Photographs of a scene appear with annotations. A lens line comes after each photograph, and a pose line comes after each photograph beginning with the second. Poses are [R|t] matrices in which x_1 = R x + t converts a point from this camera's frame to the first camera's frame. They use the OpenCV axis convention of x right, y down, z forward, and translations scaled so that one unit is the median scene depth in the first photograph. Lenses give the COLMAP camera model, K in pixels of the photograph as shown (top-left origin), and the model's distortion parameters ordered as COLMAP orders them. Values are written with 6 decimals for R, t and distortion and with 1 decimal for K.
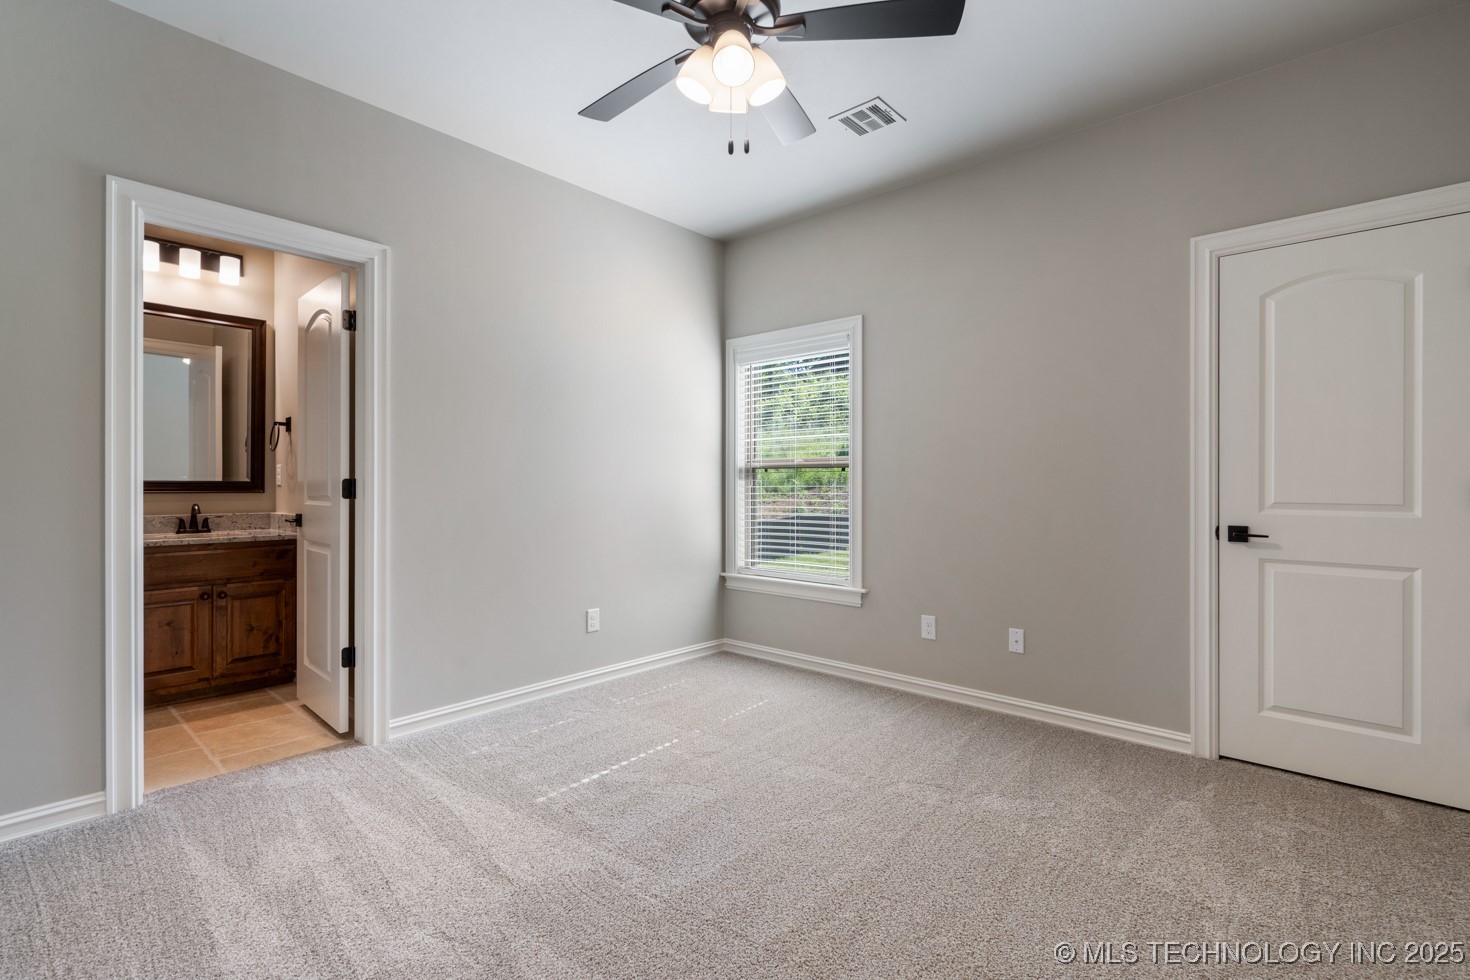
lens RADIAL K [[672.3, 0, 735.0], [0, 672.3, 490.0], [0, 0, 1]] dist [-0.004141, 0.000065]
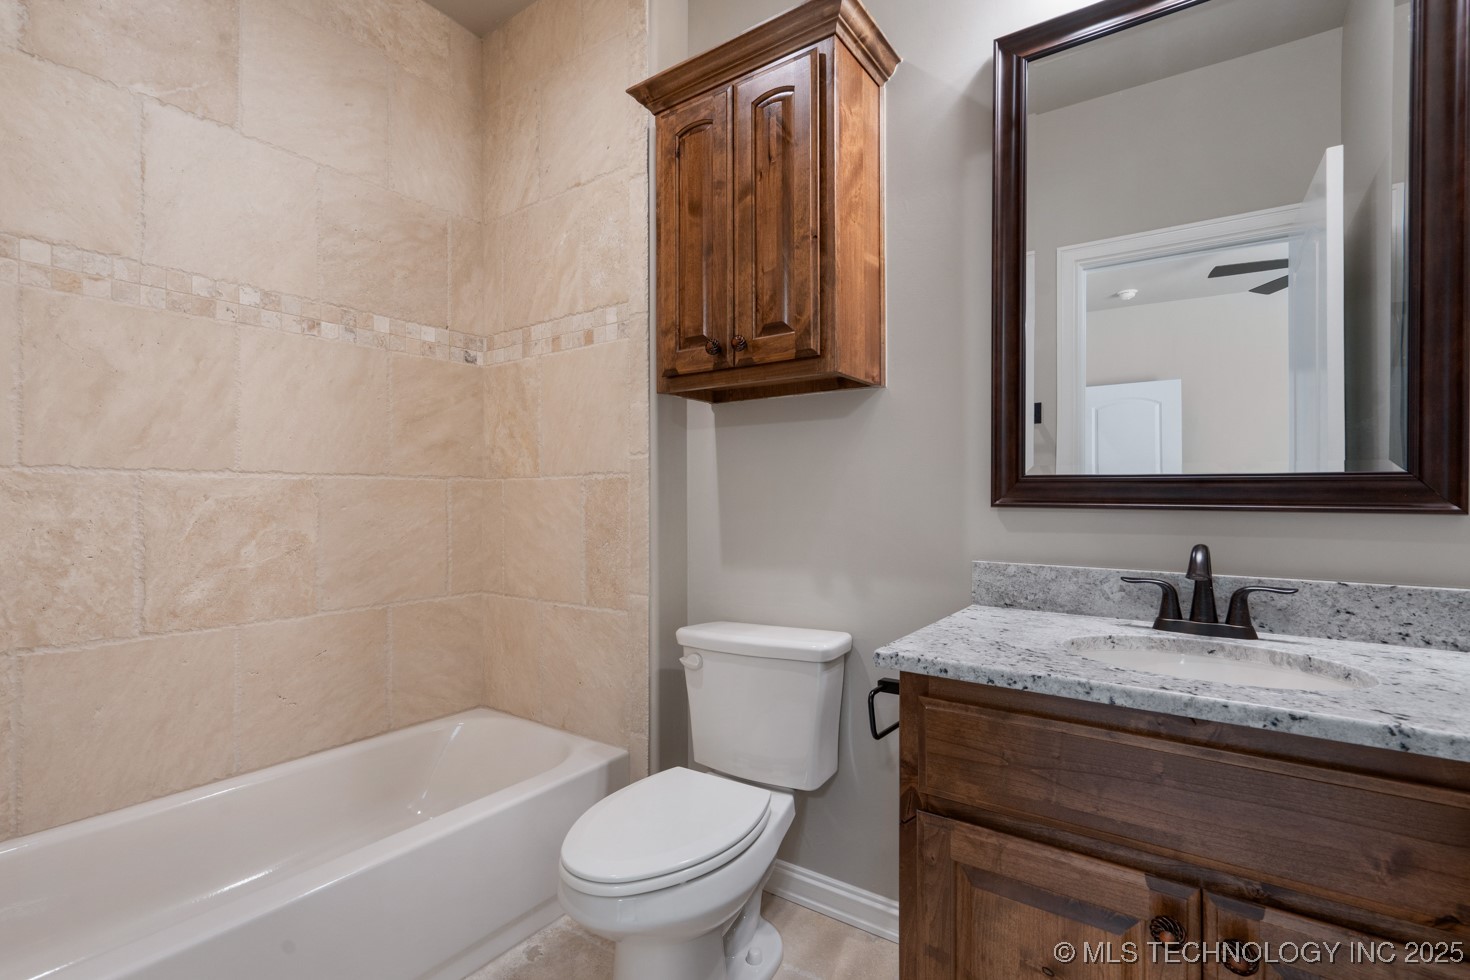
lens RADIAL K [[672.3, 0, 735.0], [0, 672.3, 490.0], [0, 0, 1]] dist [-0.004141, 0.000065]
pose [[0.114868, -0.000733, -0.993381, -0.510837], [-0.002390, 0.999997, -0.001014, -0.003995], [0.993378, 0.002491, 0.114866, 0.737539]]
